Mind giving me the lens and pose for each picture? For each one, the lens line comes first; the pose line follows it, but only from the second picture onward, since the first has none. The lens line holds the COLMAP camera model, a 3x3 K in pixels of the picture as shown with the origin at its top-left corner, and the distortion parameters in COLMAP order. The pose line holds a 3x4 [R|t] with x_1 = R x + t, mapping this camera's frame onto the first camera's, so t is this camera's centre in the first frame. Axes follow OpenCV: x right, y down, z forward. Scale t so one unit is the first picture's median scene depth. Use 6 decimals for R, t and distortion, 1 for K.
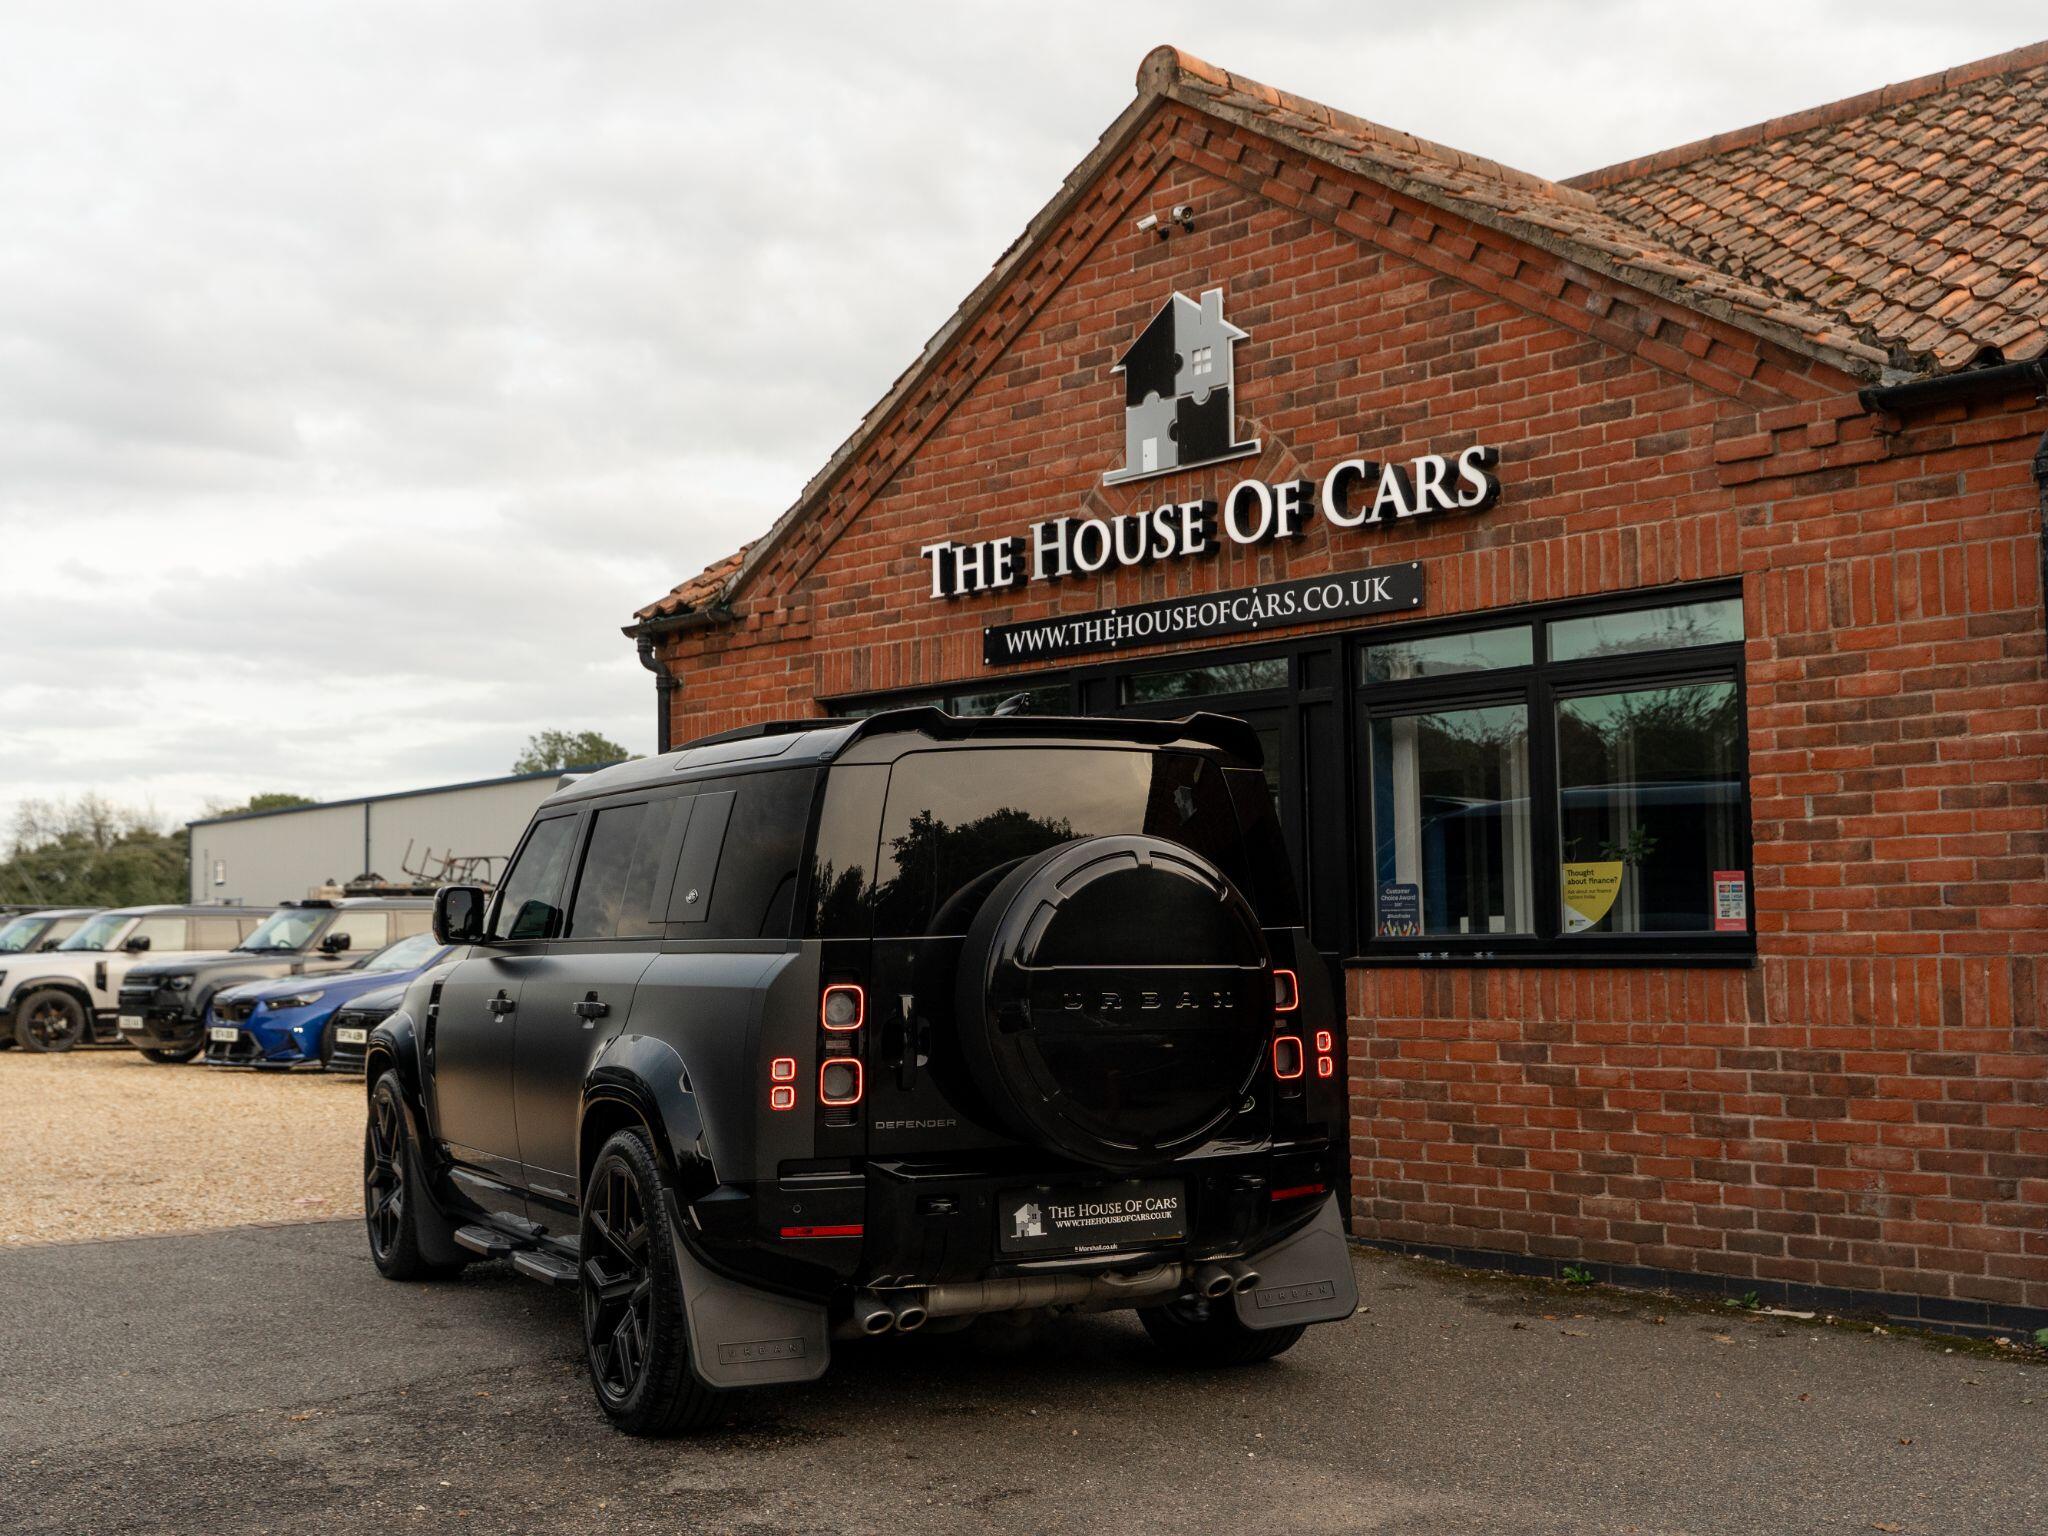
lens RADIAL K [[2355.4, 0, 1003.9], [0, 2355.4, 796.2], [0, 0, 1]] dist [0.000183, 0.000000]
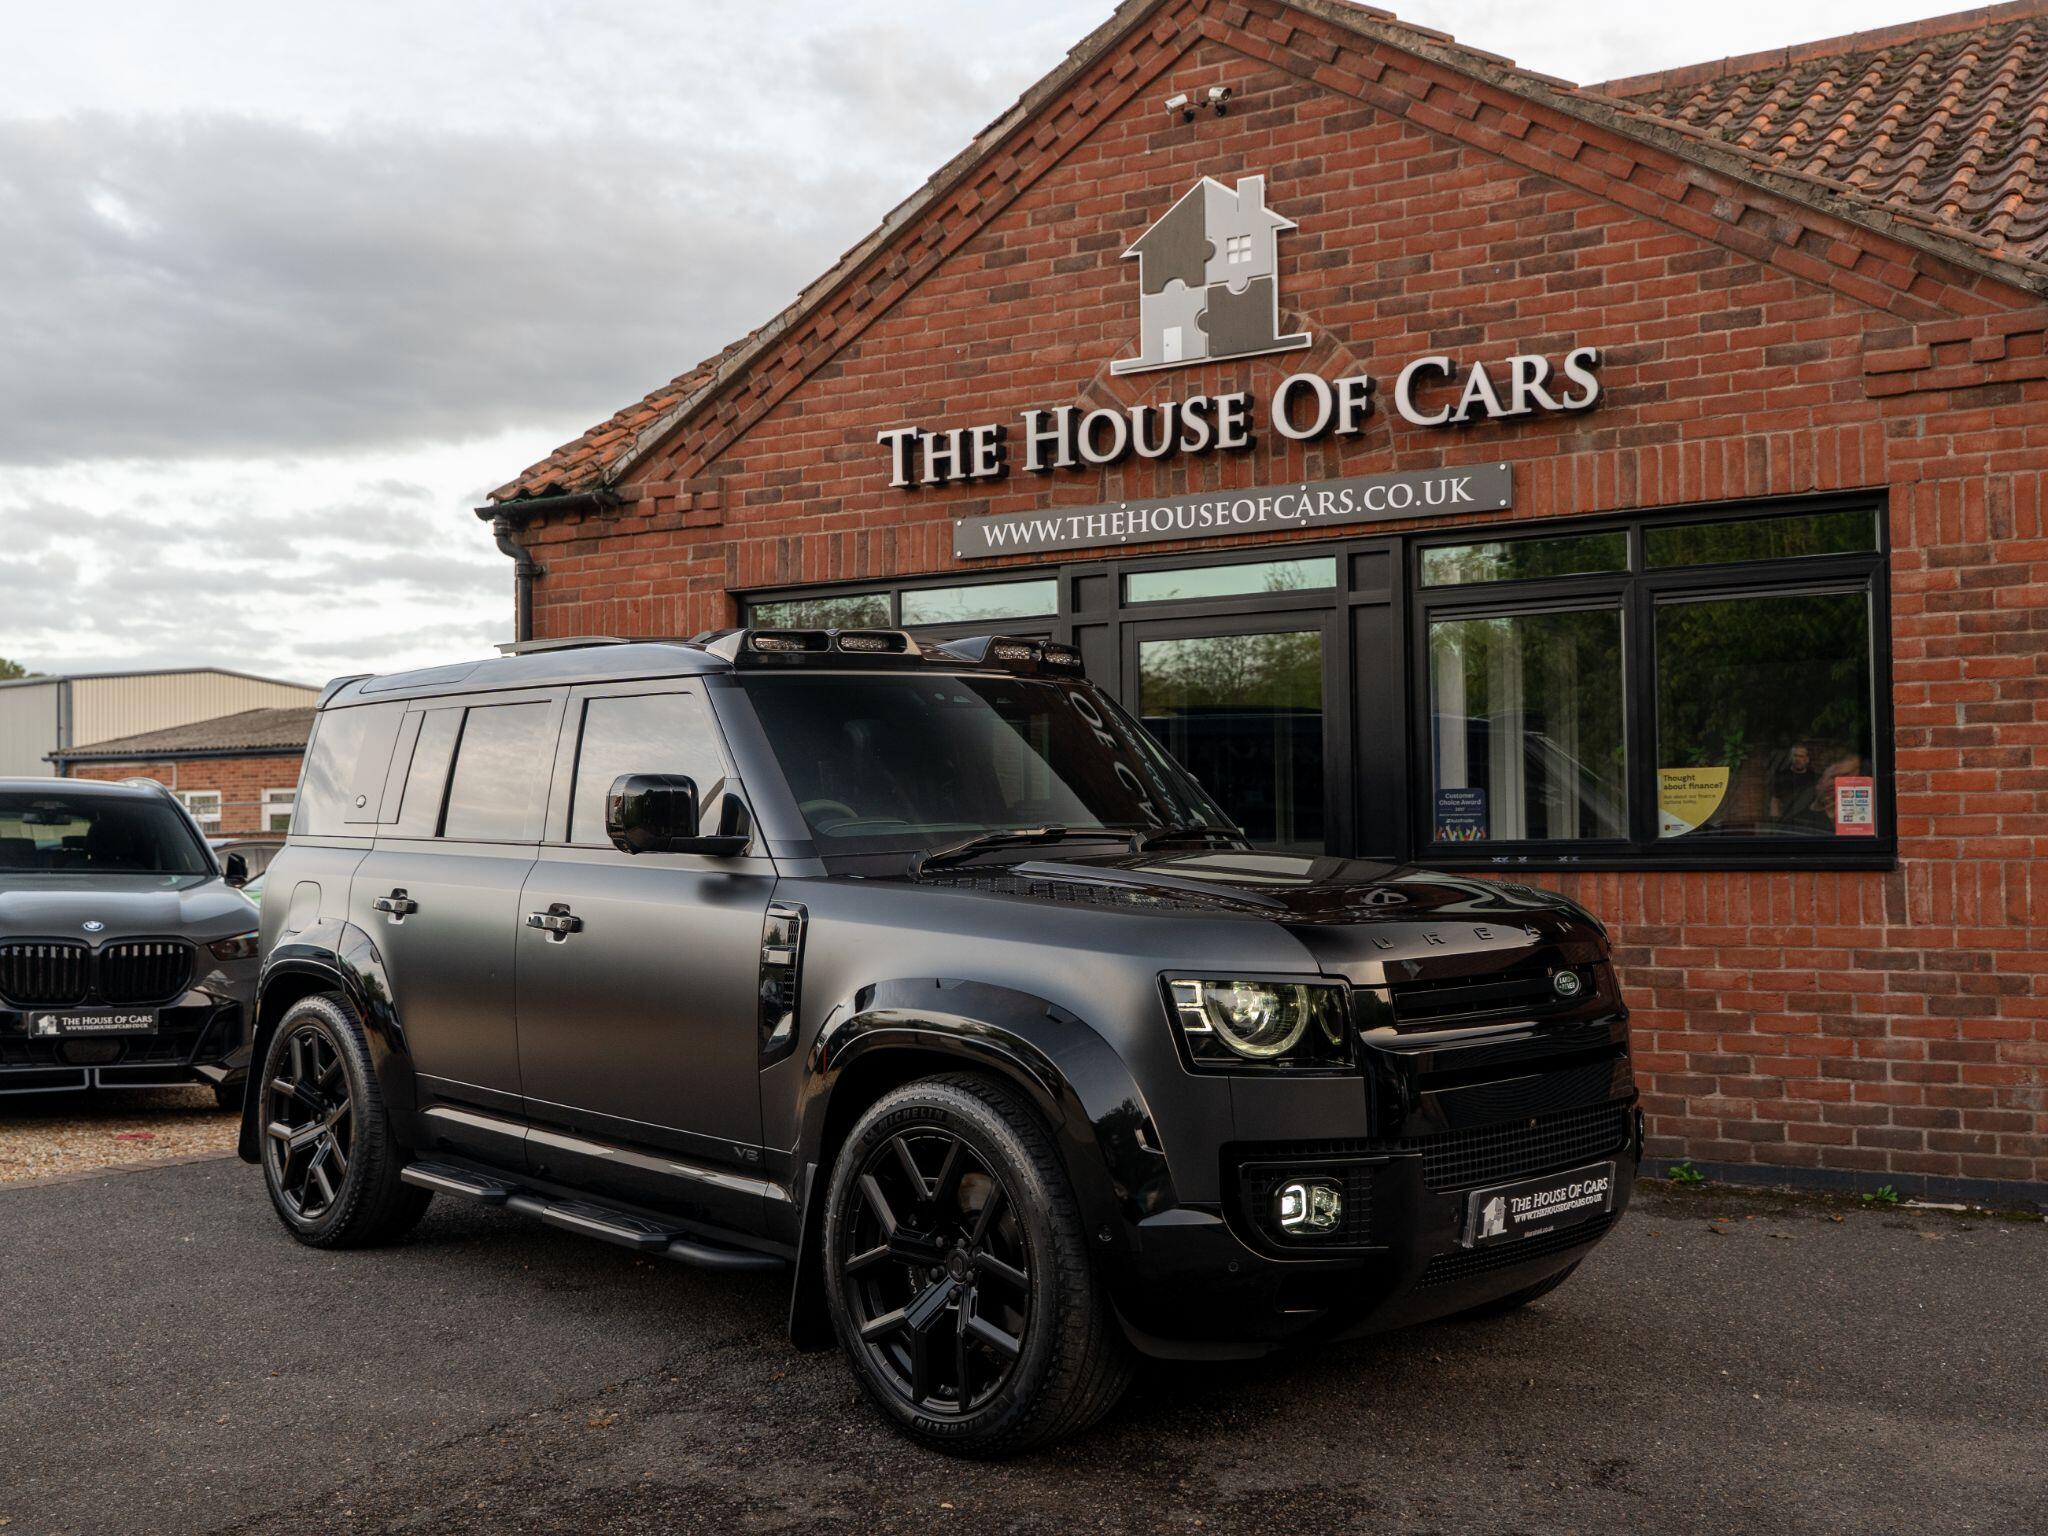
lens RADIAL K [[2062.6, 0, 1035.2], [0, 2062.6, 796.0], [0, 0, 1]] dist [0.003298, 0.000000]
pose [[0.956485, 0.011035, 0.291571, -0.260375], [-0.020164, 0.999395, 0.028324, 0.019520], [-0.291083, -0.032971, 0.956130, 0.218907]]
